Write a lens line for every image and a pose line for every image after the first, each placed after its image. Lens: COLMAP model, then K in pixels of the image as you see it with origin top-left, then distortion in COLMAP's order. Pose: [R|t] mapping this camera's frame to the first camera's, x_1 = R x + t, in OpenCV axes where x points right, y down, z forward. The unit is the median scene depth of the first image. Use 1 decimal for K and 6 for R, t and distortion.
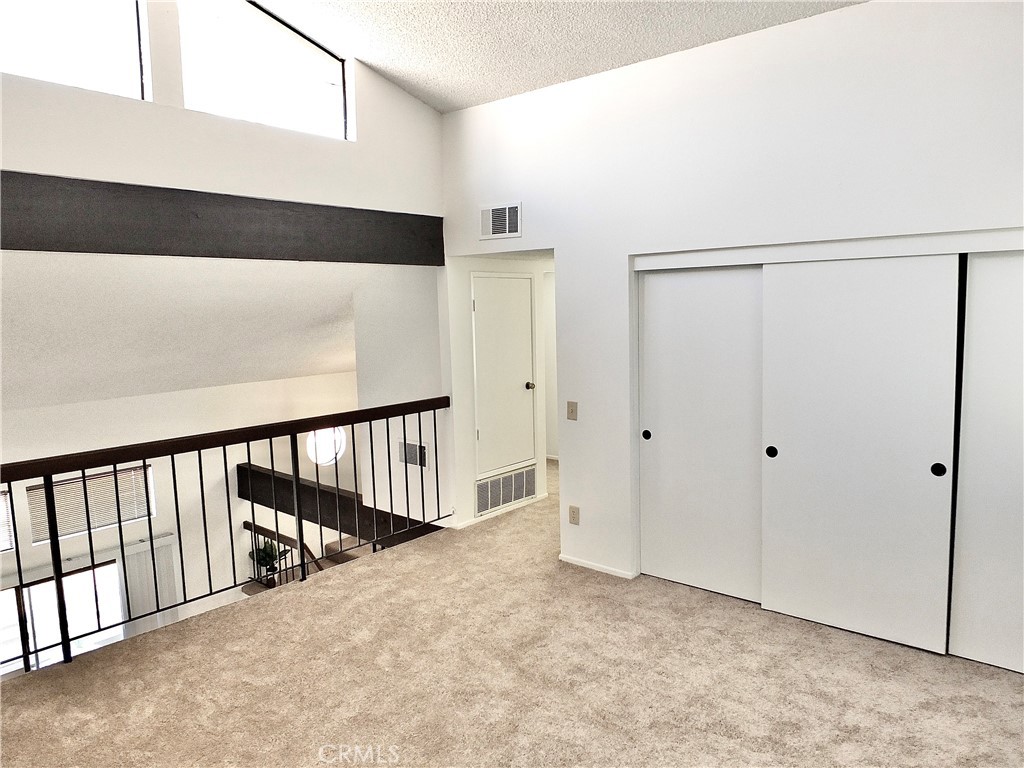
lens RADIAL K [[697.7, 0, 508.2], [0, 697.7, 380.5], [0, 0, 1]] dist [-0.034269, 0.010867]
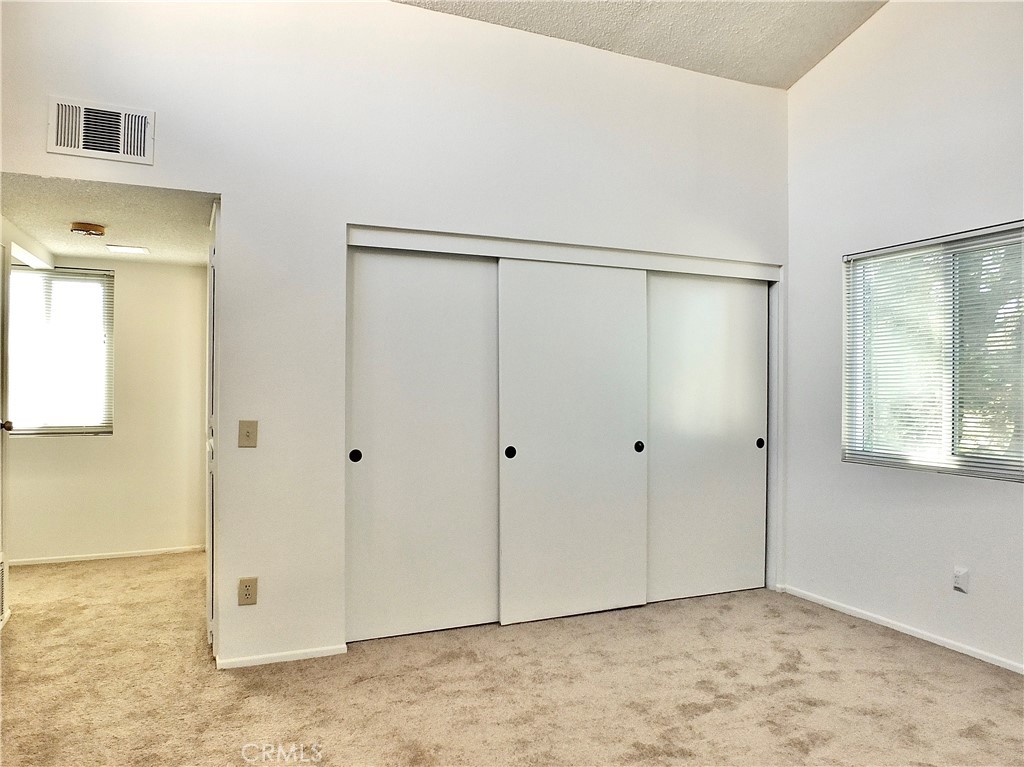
lens RADIAL K [[697.7, 0, 515.9], [0, 697.7, 390.1], [0, 0, 1]] dist [-0.034269, 0.010867]
pose [[0.442405, 0.024574, 0.896479, -0.415380], [0.085504, 0.993915, -0.069440, 0.072709], [-0.892730, 0.107373, 0.437612, 0.481244]]
